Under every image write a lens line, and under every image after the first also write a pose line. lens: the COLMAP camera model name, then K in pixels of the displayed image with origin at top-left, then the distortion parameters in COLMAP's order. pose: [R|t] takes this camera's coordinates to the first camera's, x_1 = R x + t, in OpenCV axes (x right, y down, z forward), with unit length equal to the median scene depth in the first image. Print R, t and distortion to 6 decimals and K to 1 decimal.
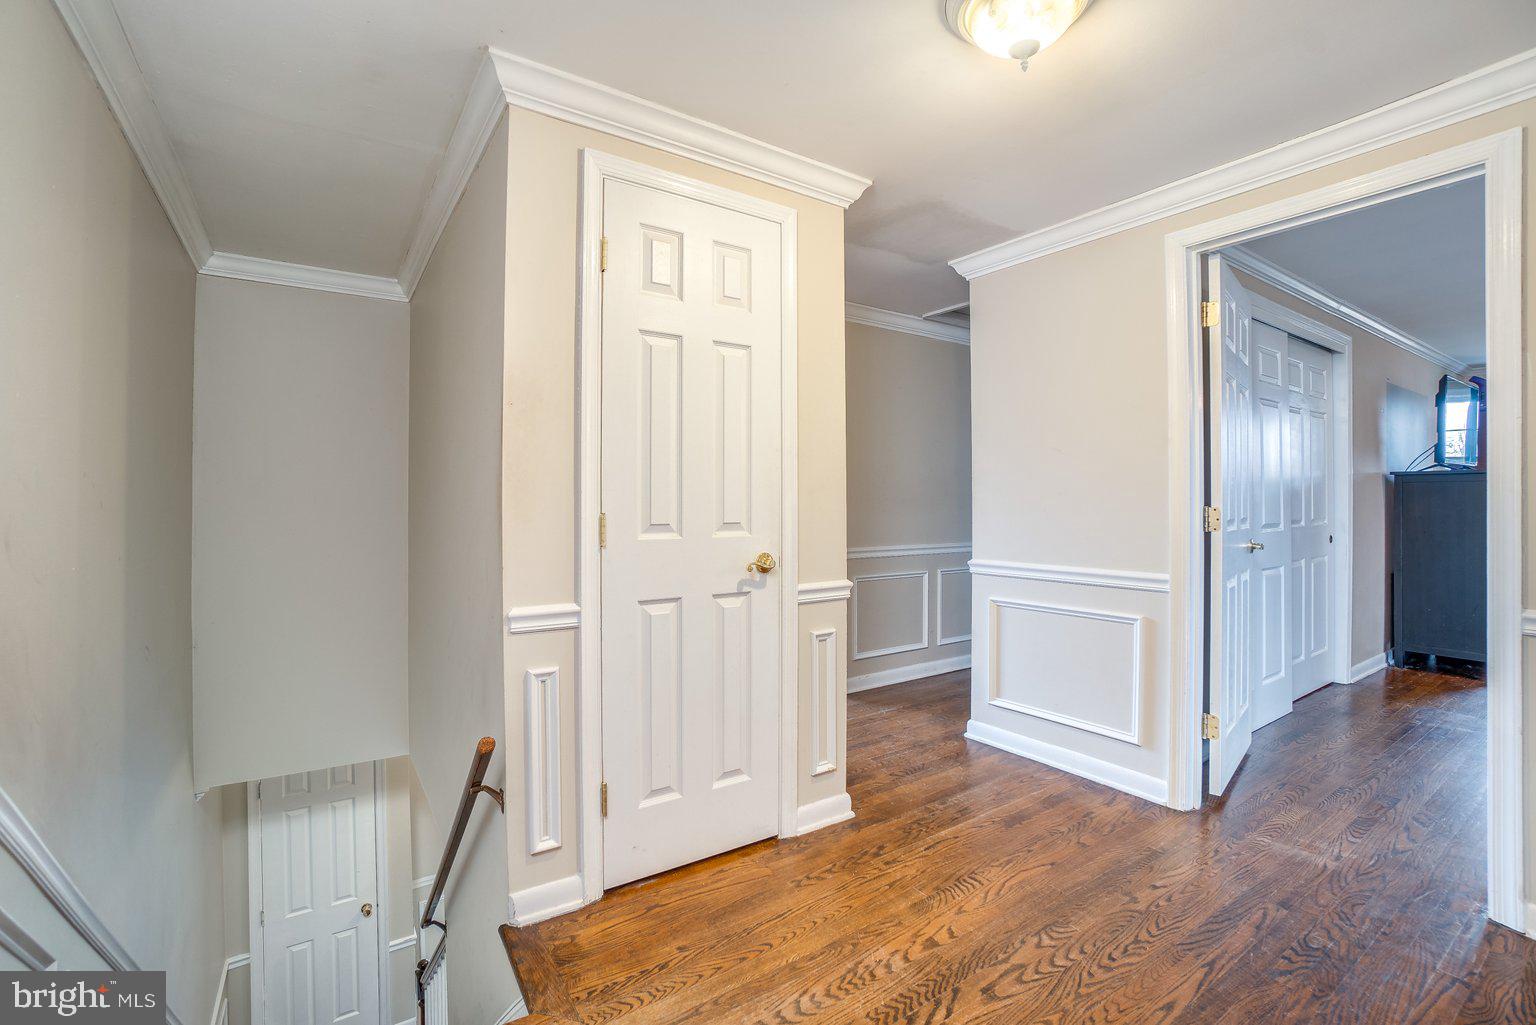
lens RADIAL K [[680.6, 0, 759.5], [0, 680.6, 501.7], [0, 0, 1]] dist [-0.067860, 0.025902]
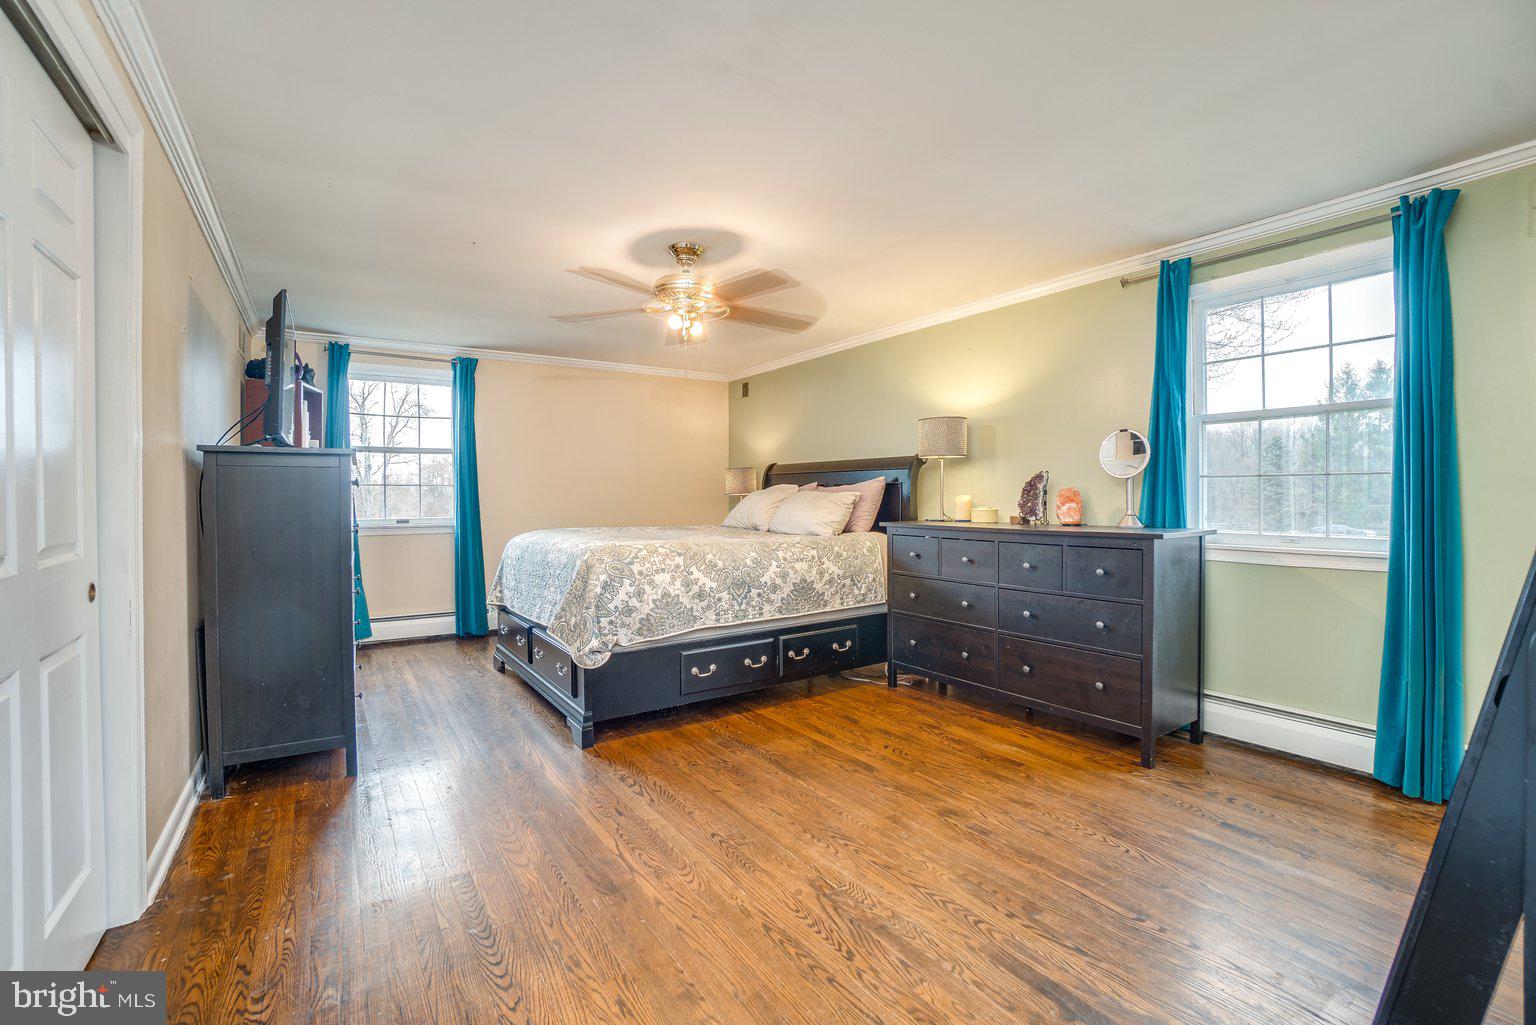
lens RADIAL K [[680.6, 0, 759.5], [0, 680.6, 501.7], [0, 0, 1]] dist [-0.067860, 0.025902]
pose [[0.034670, -0.000204, 0.999399, 0.439641], [-0.005342, 0.999986, 0.000389, 0.001000], [-0.999385, -0.005352, 0.034669, 0.522530]]
